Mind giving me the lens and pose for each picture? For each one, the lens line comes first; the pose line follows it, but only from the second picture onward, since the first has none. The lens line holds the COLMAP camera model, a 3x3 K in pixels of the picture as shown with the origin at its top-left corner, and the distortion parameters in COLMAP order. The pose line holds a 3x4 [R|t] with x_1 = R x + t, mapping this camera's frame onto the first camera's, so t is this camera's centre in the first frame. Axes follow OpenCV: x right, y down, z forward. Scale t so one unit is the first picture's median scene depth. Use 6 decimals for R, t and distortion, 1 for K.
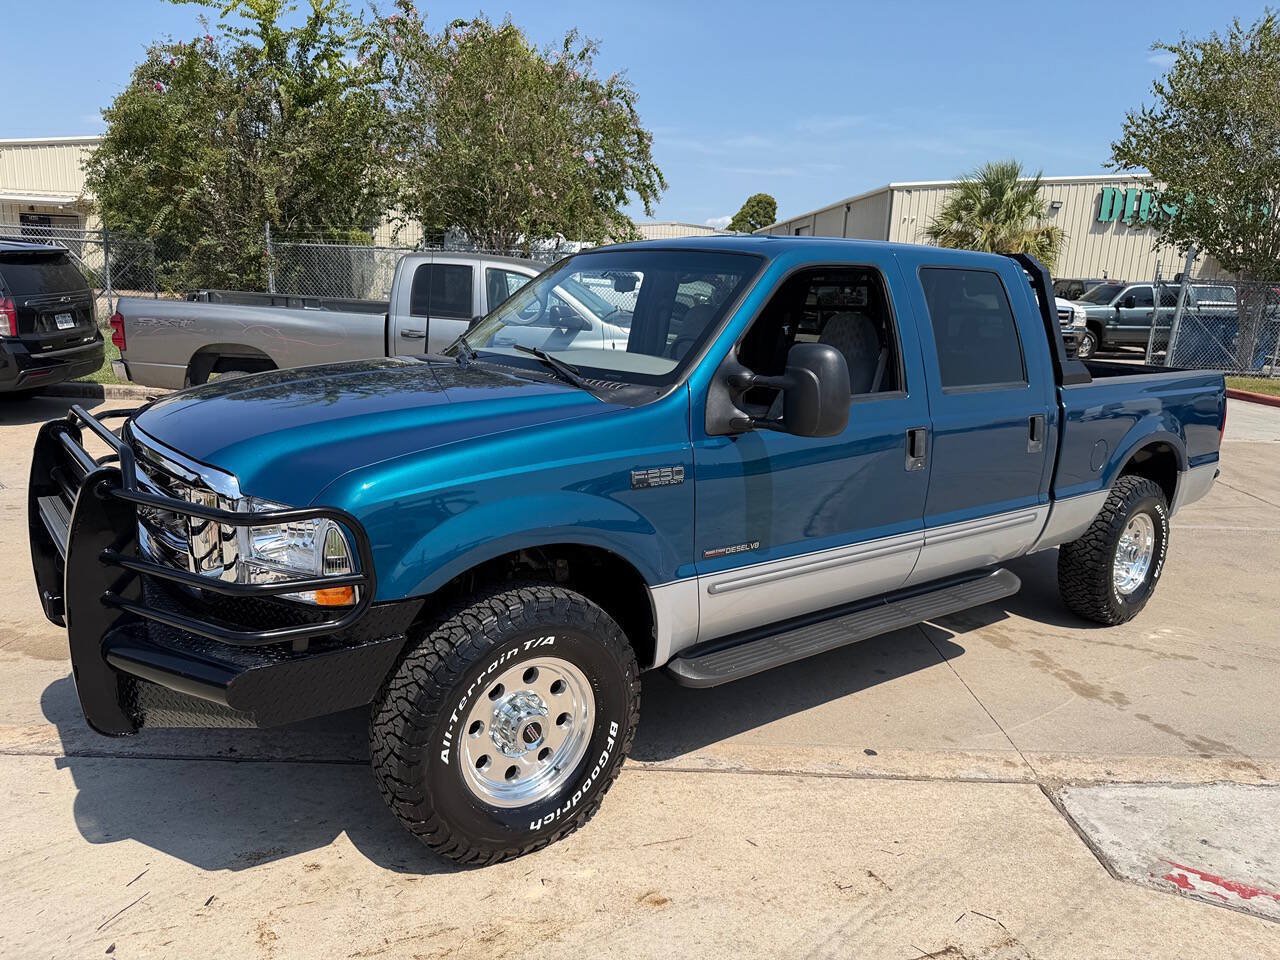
lens RADIAL K [[921.8, 0, 645.1], [0, 921.8, 456.2], [0, 0, 1]] dist [0.041517, -0.059032]
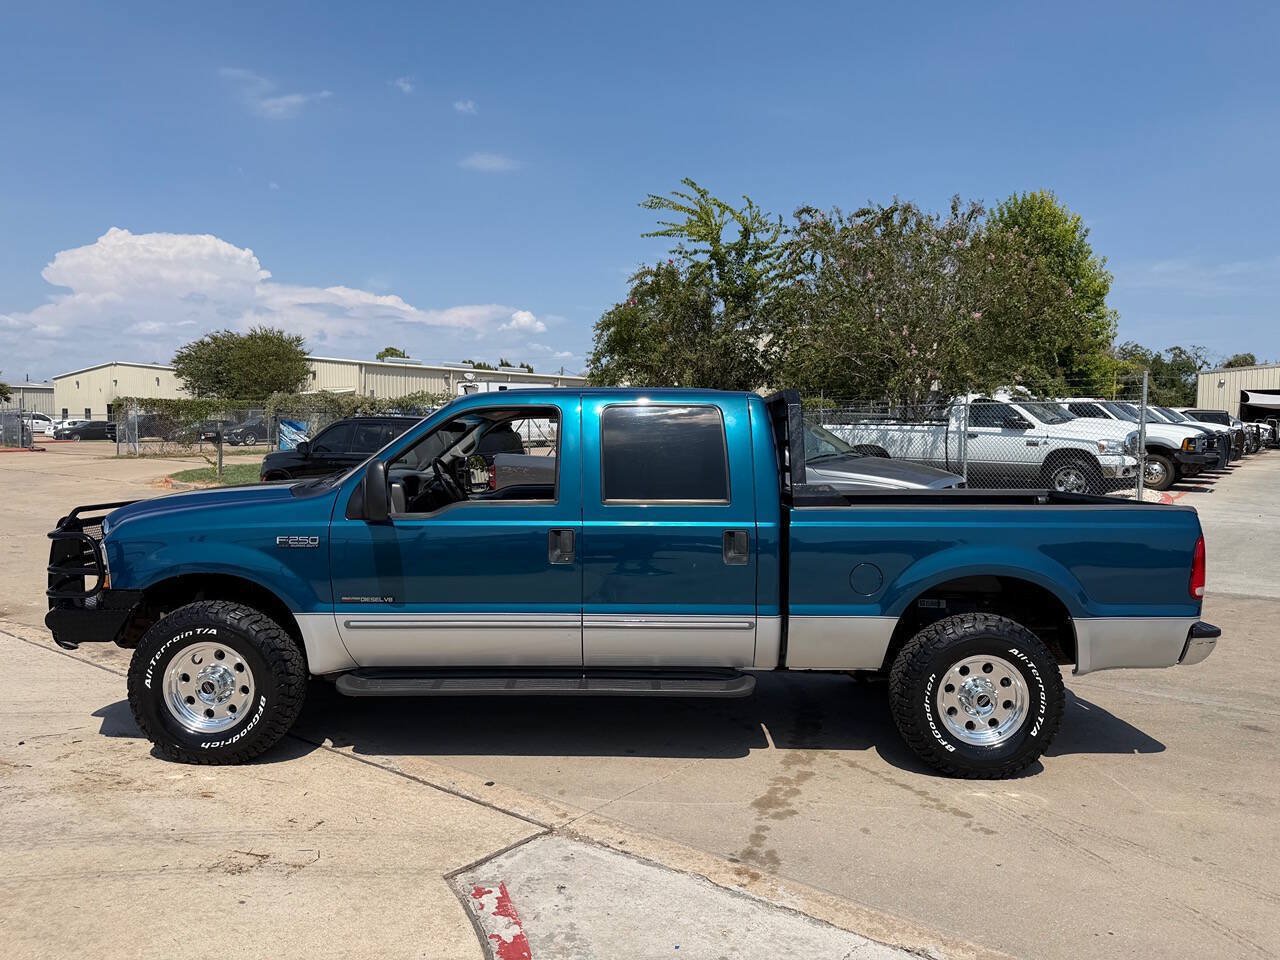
lens RADIAL K [[921.8, 0, 643.0], [0, 921.8, 485.7], [0, 0, 1]] dist [0.041517, -0.059032]
pose [[0.801699, 0.001024, -0.597728, 1.163214], [-0.090936, 0.988567, -0.120273, 0.055455], [0.590771, 0.150778, 0.792626, 0.085473]]
